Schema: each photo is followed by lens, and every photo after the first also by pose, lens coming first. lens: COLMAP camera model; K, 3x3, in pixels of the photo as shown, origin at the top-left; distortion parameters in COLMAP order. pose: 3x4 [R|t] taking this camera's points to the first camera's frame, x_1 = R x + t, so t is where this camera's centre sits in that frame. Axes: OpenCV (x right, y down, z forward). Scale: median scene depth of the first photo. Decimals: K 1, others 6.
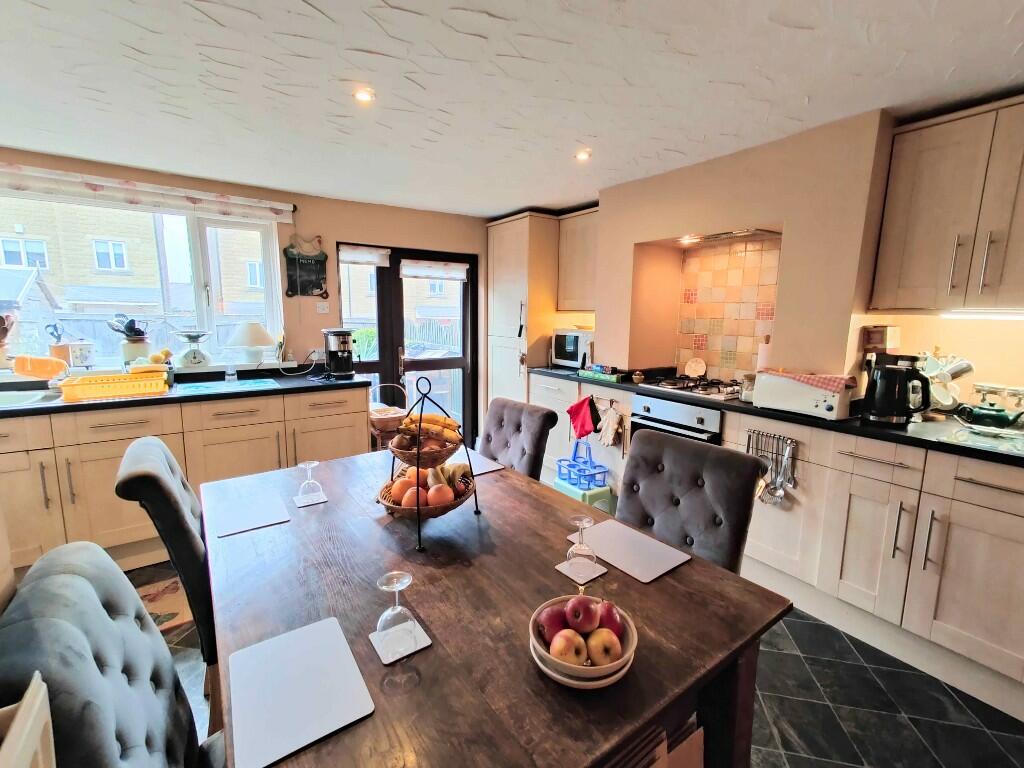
lens RADIAL K [[453.5, 0, 512.0], [0, 453.5, 384.0], [0, 0, 1]] dist [0.015169, 0.000737]
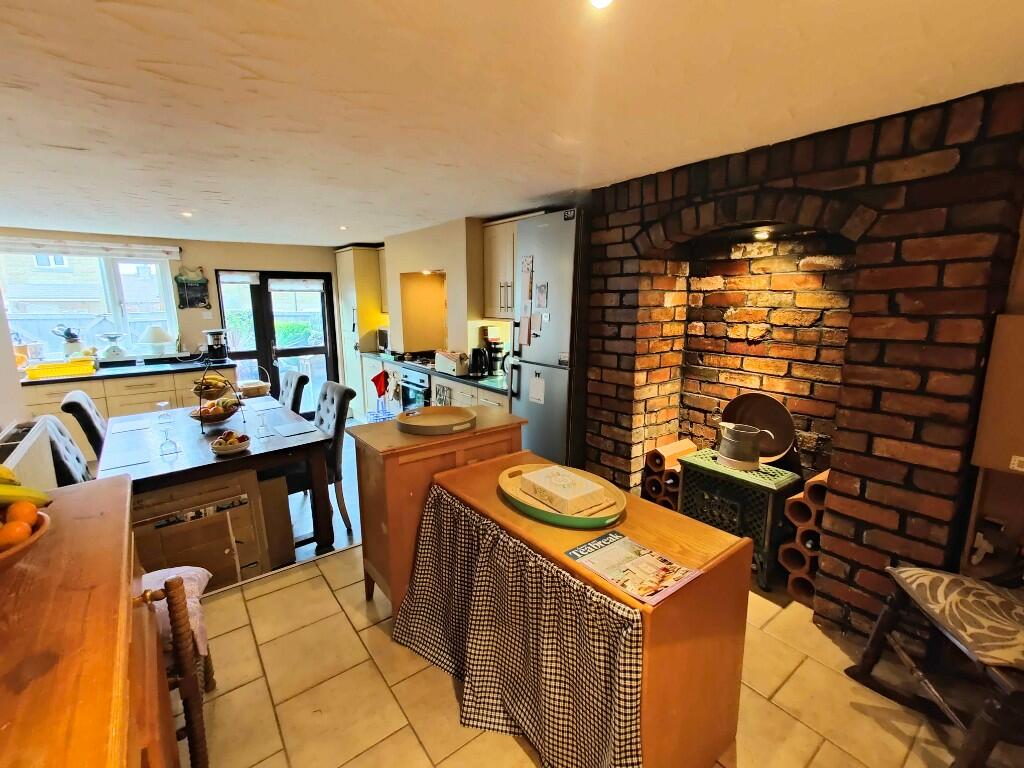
lens RADIAL K [[453.5, 0, 512.0], [0, 453.5, 384.0], [0, 0, 1]] dist [0.015169, 0.000737]
pose [[0.997823, -0.029240, 0.059111, 0.518202], [0.027244, 0.999040, 0.034302, 0.033459], [-0.060057, -0.032617, 0.997662, -0.590626]]
